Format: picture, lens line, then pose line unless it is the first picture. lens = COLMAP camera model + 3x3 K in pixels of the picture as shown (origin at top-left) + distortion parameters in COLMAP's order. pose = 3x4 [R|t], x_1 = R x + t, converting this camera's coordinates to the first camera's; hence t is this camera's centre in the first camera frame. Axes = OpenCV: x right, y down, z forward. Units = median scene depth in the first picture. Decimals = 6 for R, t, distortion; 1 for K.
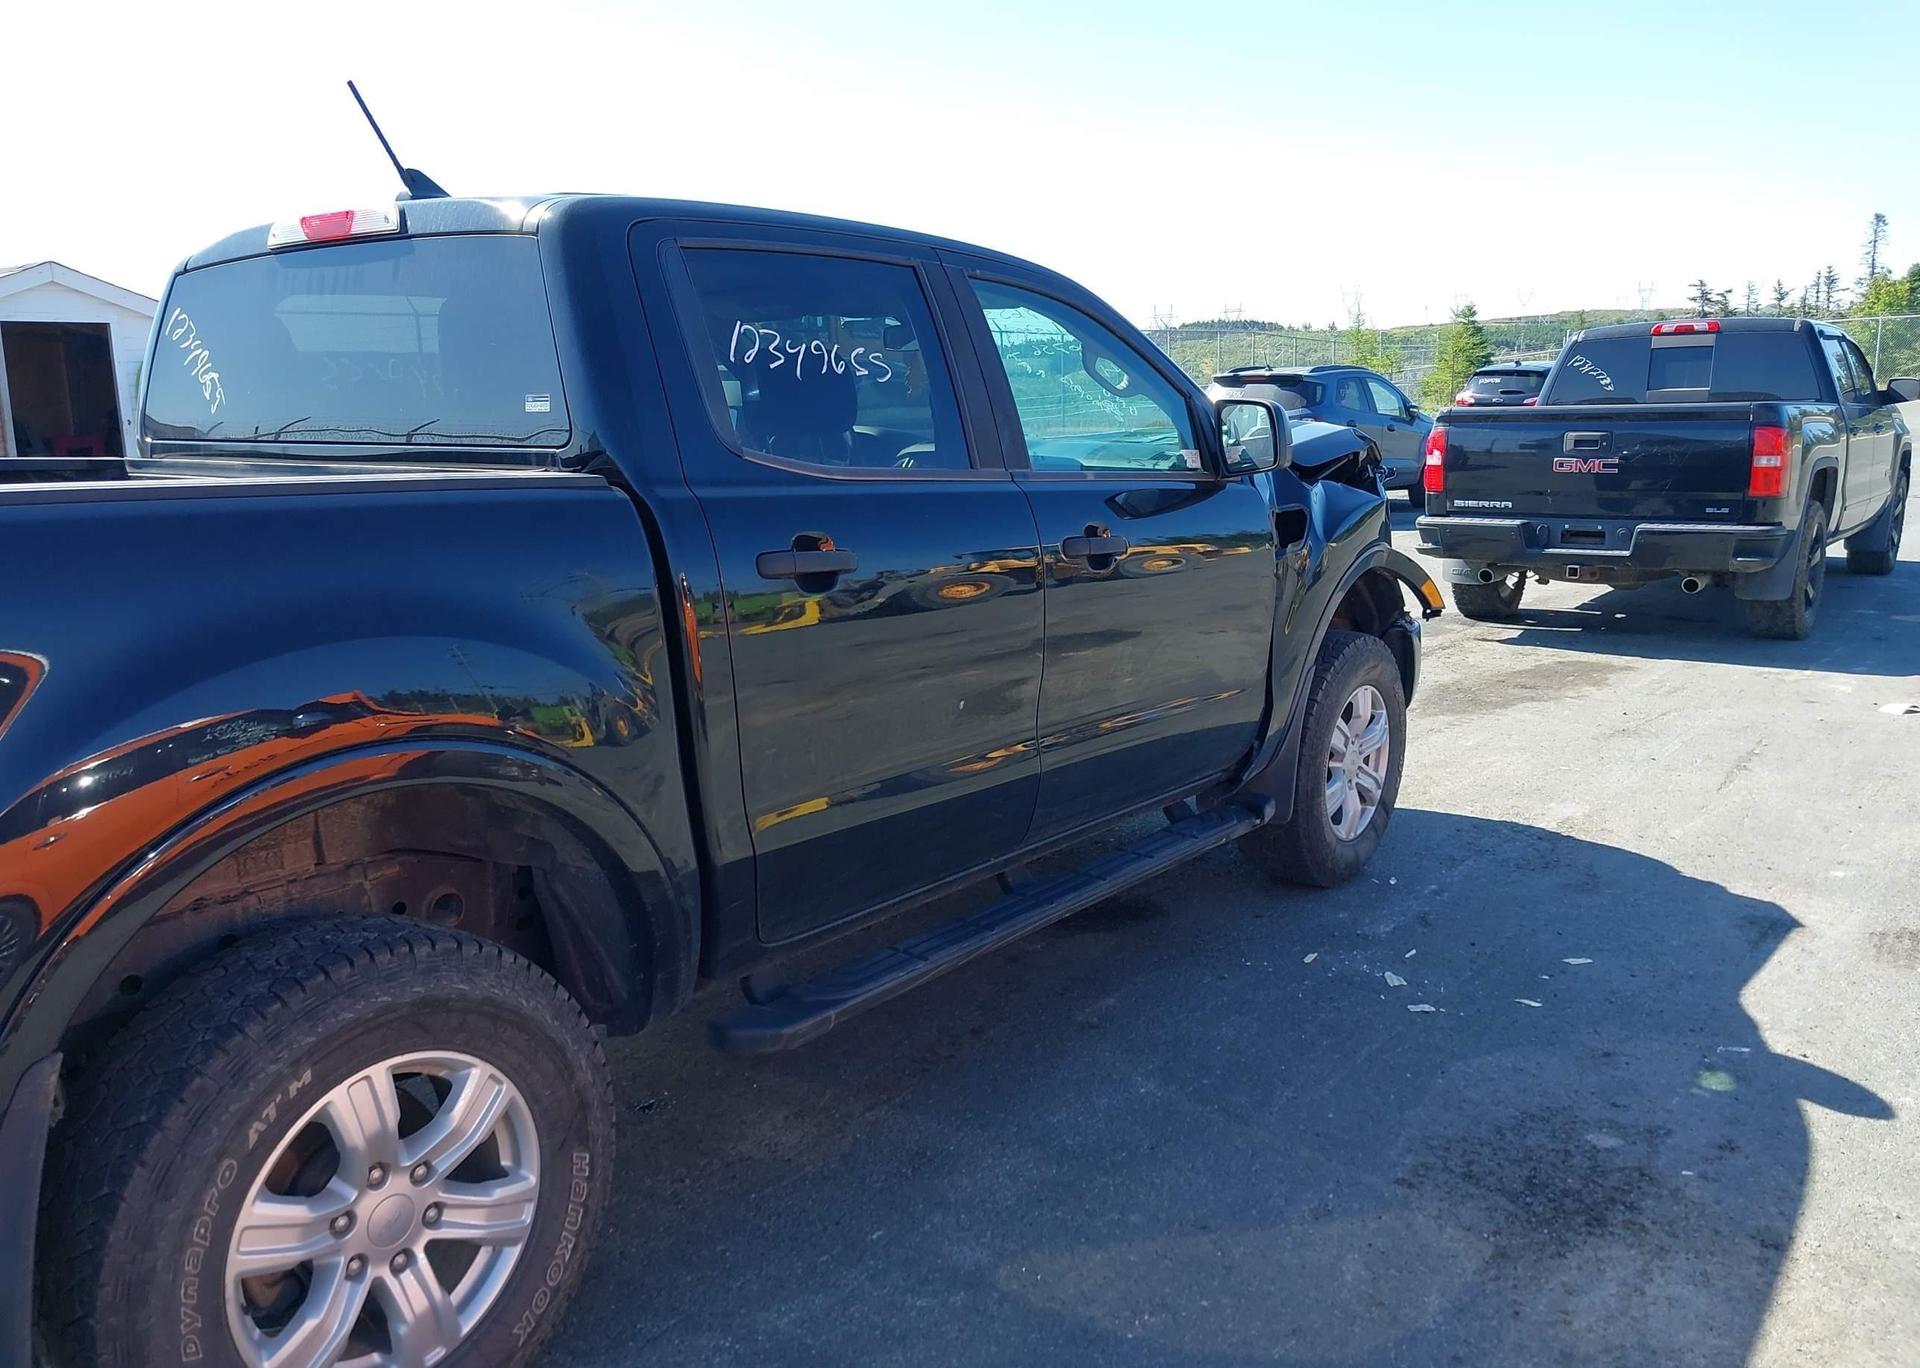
lens RADIAL K [[1528.6, 0, 926.4], [0, 1528.6, 705.2], [0, 0, 1]] dist [0.072554, -0.130608]
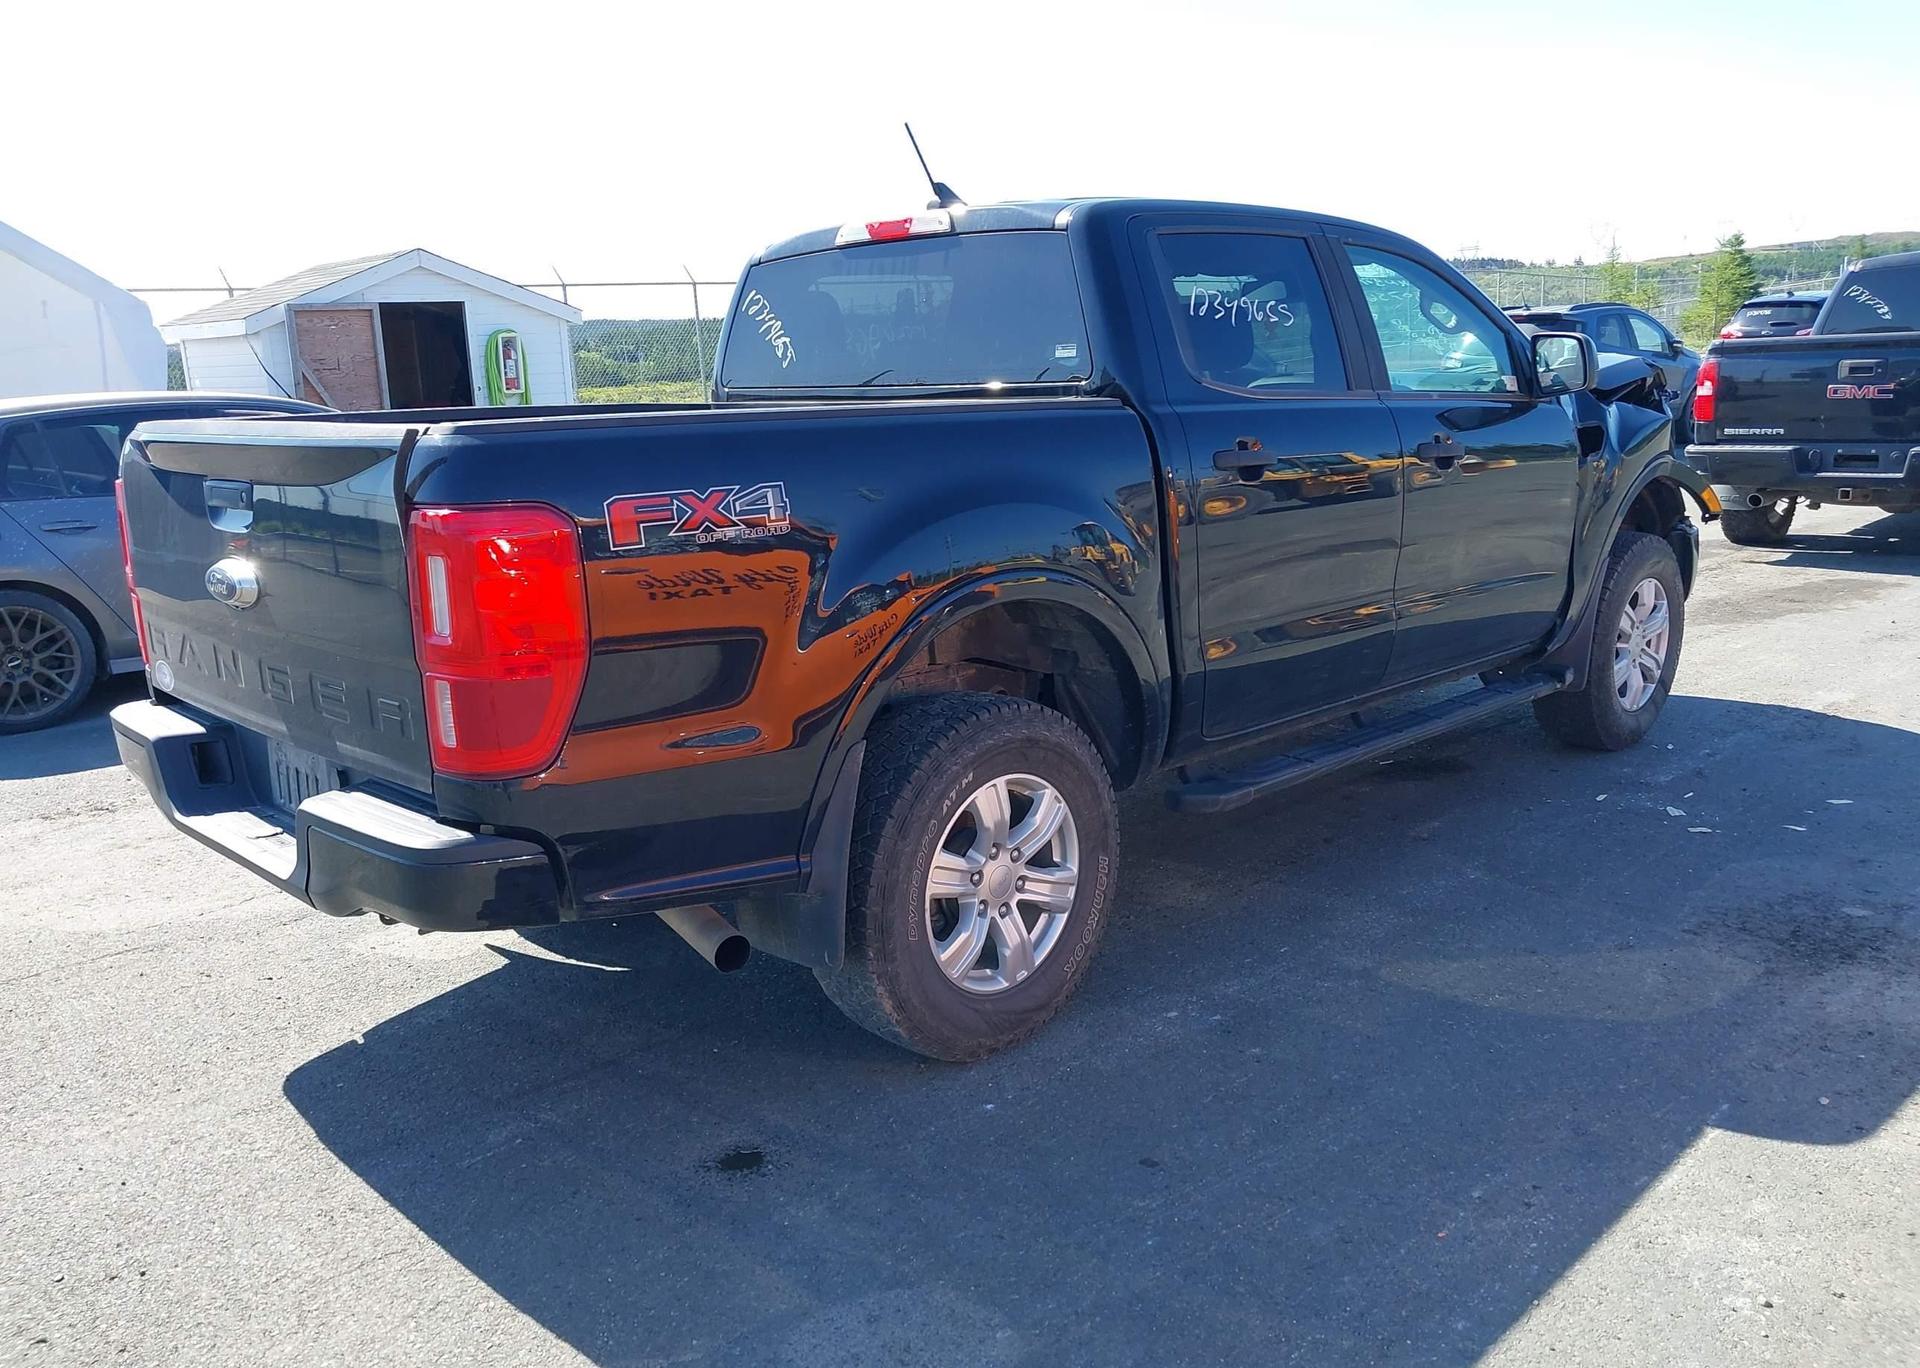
lens RADIAL K [[1517.1, 0, 913.7], [0, 1517.1, 727.0], [0, 0, 1]] dist [0.085651, -0.113982]
pose [[0.989503, 0.007700, -0.144309, -0.139665], [-0.001656, 0.999118, 0.041957, 0.074032], [0.144505, -0.041277, 0.988643, -0.341732]]
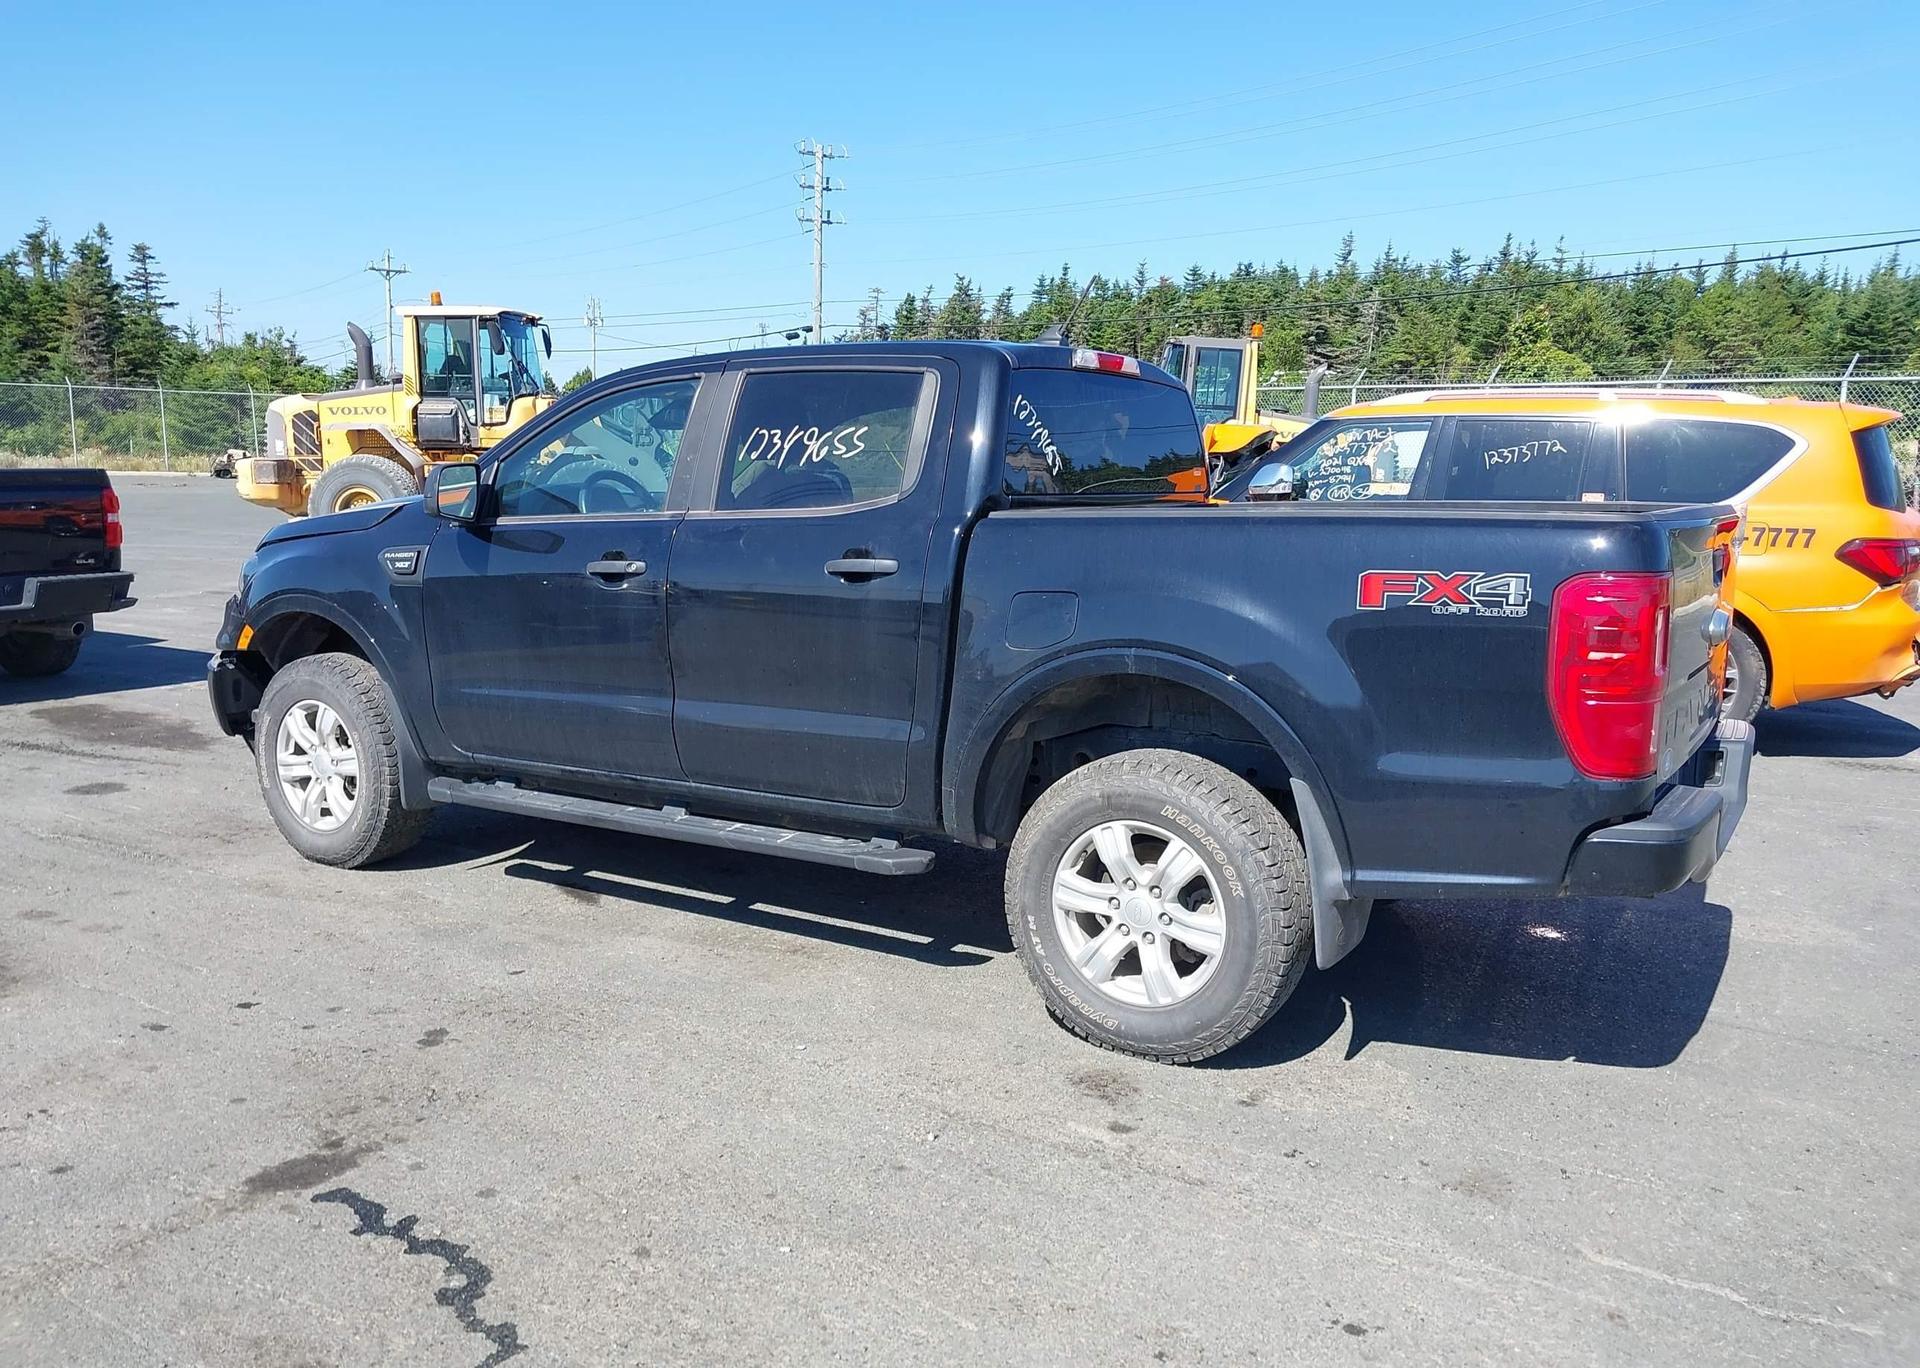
lens RADIAL K [[1490.7, 0, 1037.5], [0, 1490.7, 685.1], [0, 0, 1]] dist [0.076587, -0.098759]
pose [[-0.131296, -0.131103, 0.982636, -1.770929], [0.183575, 0.970858, 0.154060, -0.206887], [-0.974198, 0.200615, -0.103402, 1.148742]]
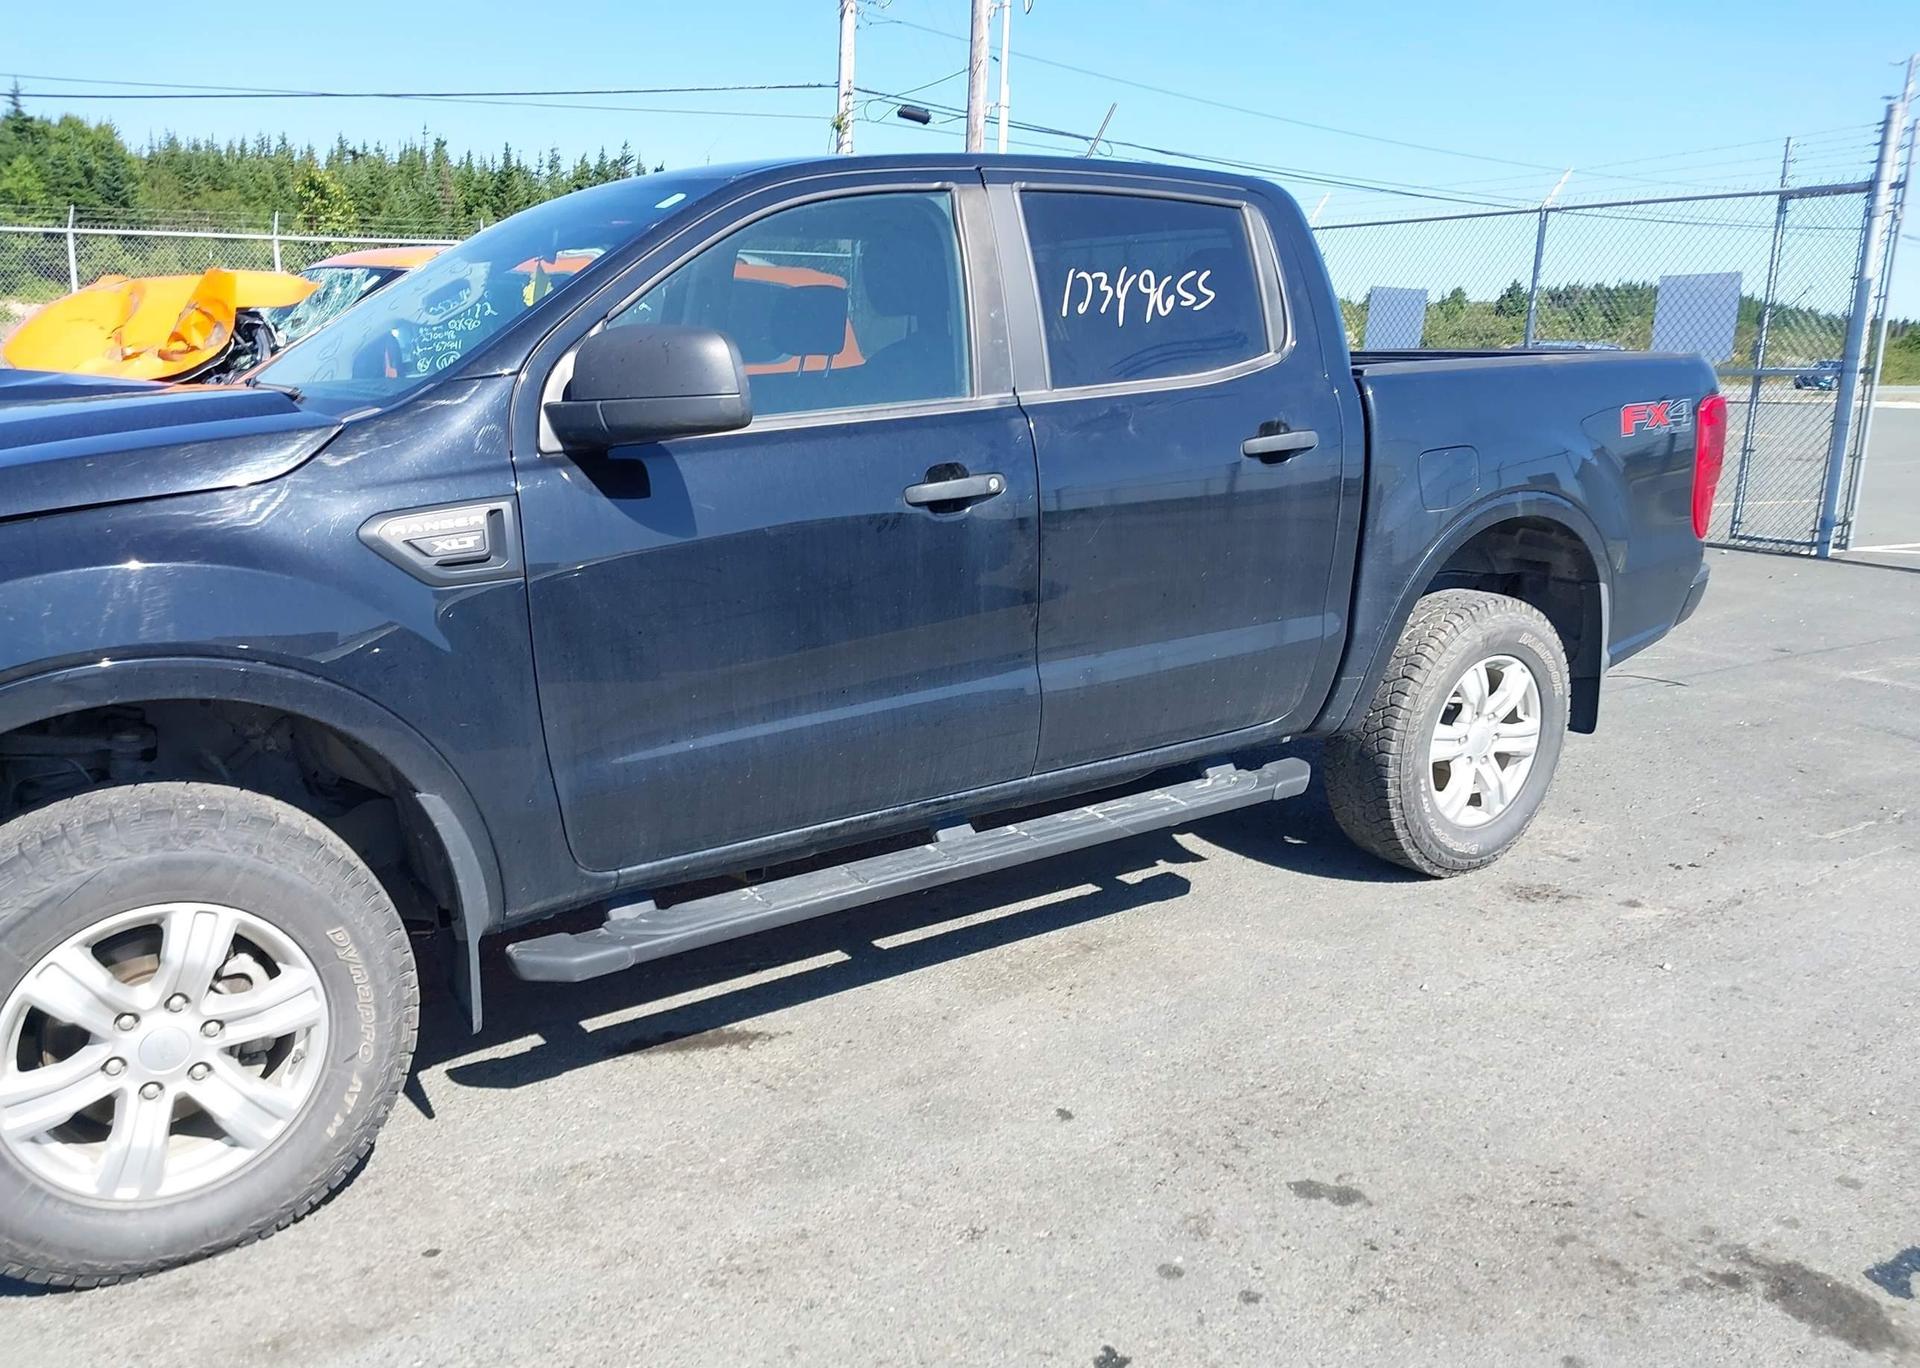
lens RADIAL K [[1543.4, 0, 1007.4], [0, 1543.4, 721.4], [0, 0, 1]] dist [0.044086, -0.032165]
pose [[-0.958286, -0.065848, 0.278122, -0.640287], [0.063209, 0.900177, 0.430914, -0.441563], [-0.278734, 0.430519, -0.858464, 2.207513]]
